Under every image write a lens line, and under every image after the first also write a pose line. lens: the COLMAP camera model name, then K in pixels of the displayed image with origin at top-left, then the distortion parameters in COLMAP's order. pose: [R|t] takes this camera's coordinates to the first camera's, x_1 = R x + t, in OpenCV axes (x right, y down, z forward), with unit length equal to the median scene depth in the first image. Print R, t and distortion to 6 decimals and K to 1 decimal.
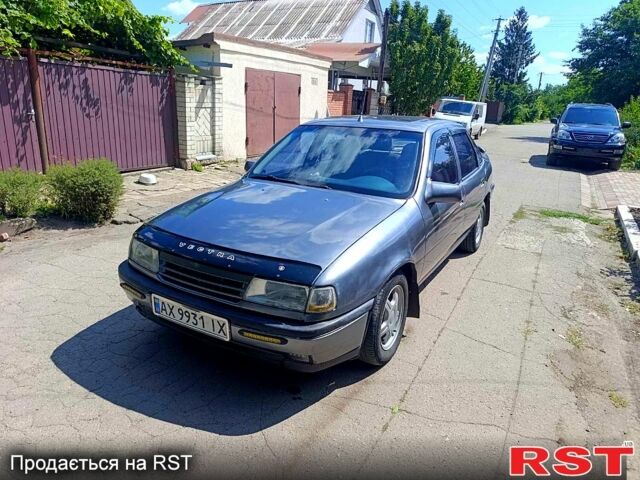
lens RADIAL K [[451.9, 0, 320.9], [0, 451.9, 240.9], [0, 0, 1]] dist [0.008681, -0.011227]
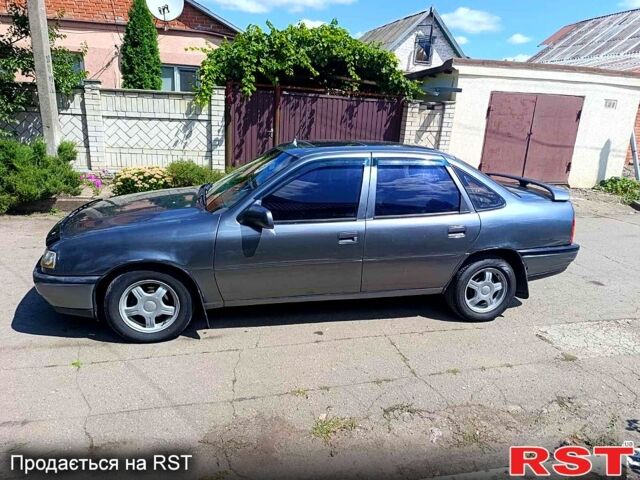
lens RADIAL K [[451.9, 0, 319.5], [0, 451.9, 239.6], [0, 0, 1]] dist [0.008681, -0.011227]
pose [[0.676308, 0.197812, -0.709562, 0.357740], [-0.233112, 0.971236, 0.048575, -0.045568], [0.698761, 0.132556, 0.702967, 0.129789]]
